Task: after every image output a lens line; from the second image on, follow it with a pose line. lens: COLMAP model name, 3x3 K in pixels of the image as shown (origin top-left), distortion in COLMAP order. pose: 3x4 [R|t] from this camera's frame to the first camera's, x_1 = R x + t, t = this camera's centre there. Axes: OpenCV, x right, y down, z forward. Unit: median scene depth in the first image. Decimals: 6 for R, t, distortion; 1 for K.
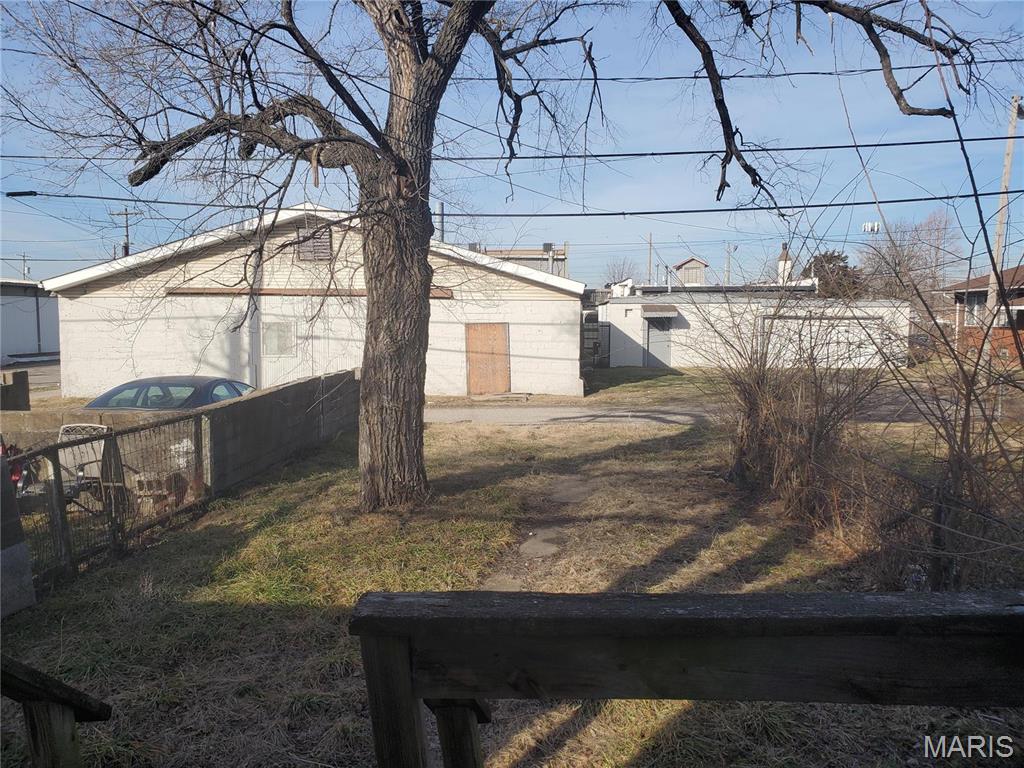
lens RADIAL K [[796.7, 0, 514.1], [0, 796.7, 369.1], [0, 0, 1]] dist [0.010312, -0.003226]
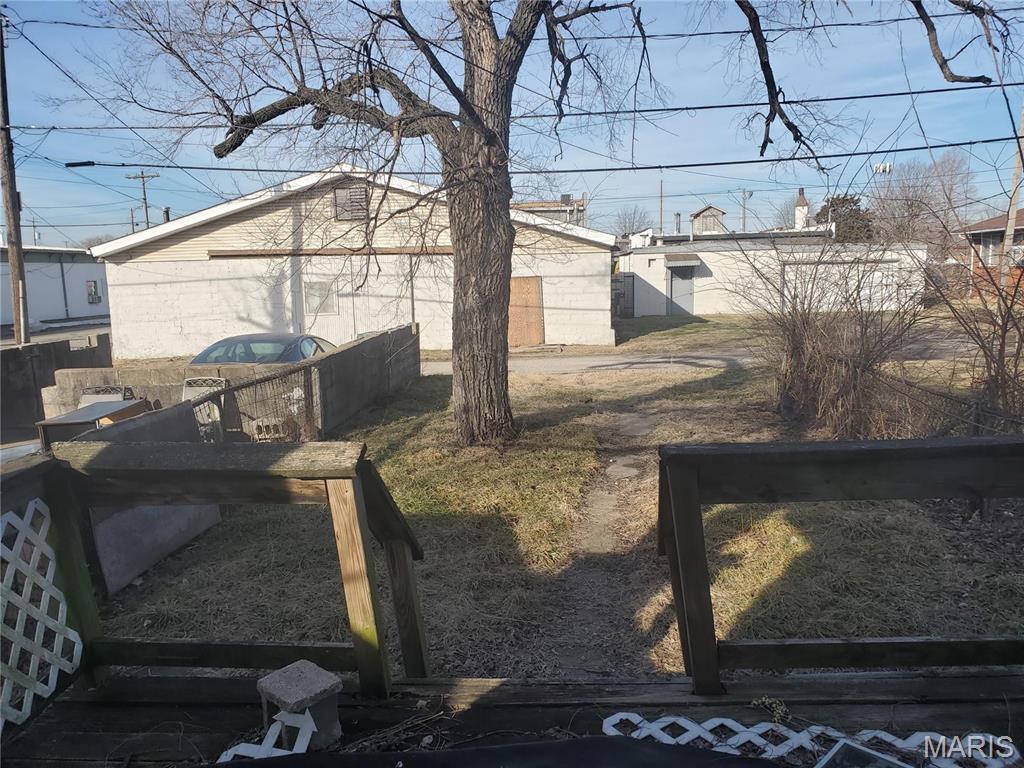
lens RADIAL K [[810.8, 0, 512.0], [0, 810.8, 384.0], [0, 0, 1]] dist [0.008405, -0.003188]
pose [[0.999632, -0.026730, -0.004656, -0.073833], [0.027003, 0.996837, 0.074749, 0.003467], [0.002643, -0.074847, 0.997192, -0.102739]]
